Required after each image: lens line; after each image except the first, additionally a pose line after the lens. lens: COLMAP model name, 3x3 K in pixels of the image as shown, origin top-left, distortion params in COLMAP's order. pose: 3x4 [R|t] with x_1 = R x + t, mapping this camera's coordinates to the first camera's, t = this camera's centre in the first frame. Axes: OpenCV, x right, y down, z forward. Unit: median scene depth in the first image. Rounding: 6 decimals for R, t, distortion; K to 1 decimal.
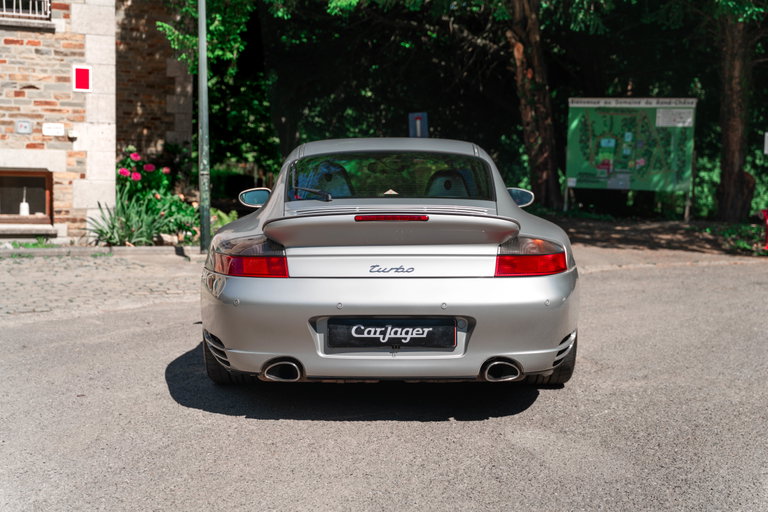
lens RADIAL K [[898.0, 0, 369.1], [0, 898.0, 258.6], [0, 0, 1]] dist [0.007143, 0.000000]
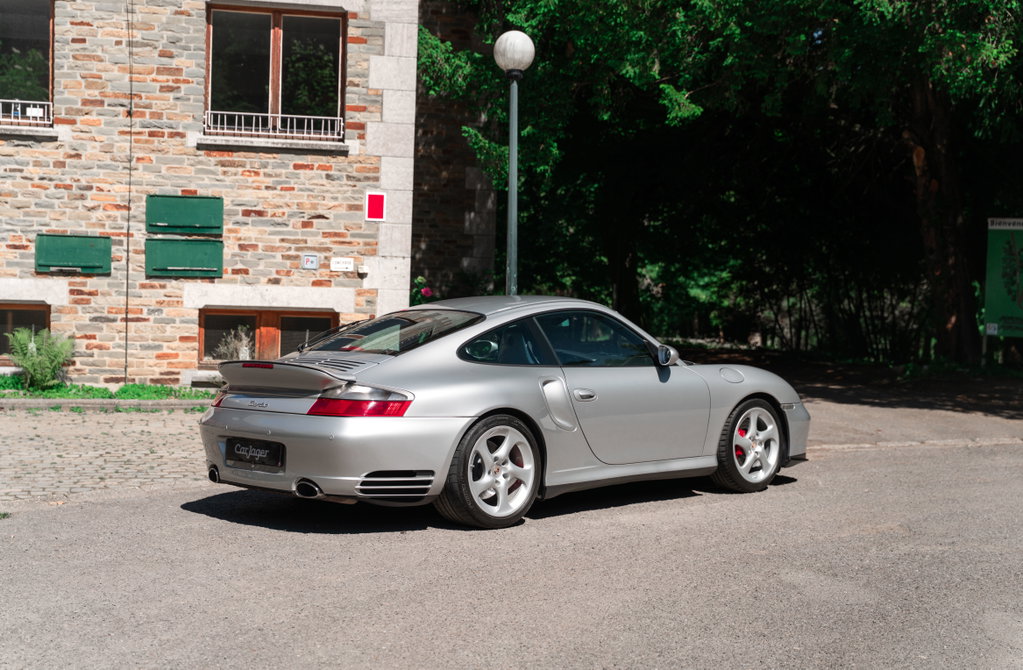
lens RADIAL K [[1426.6, 0, 493.5], [0, 1426.6, 336.6], [0, 0, 1]] dist [0.032407, 0.000000]
pose [[0.982816, 0.014779, -0.183993, 0.048878], [-0.026570, 0.997736, -0.061784, 0.007898], [0.182664, 0.065611, 0.980984, -0.325572]]
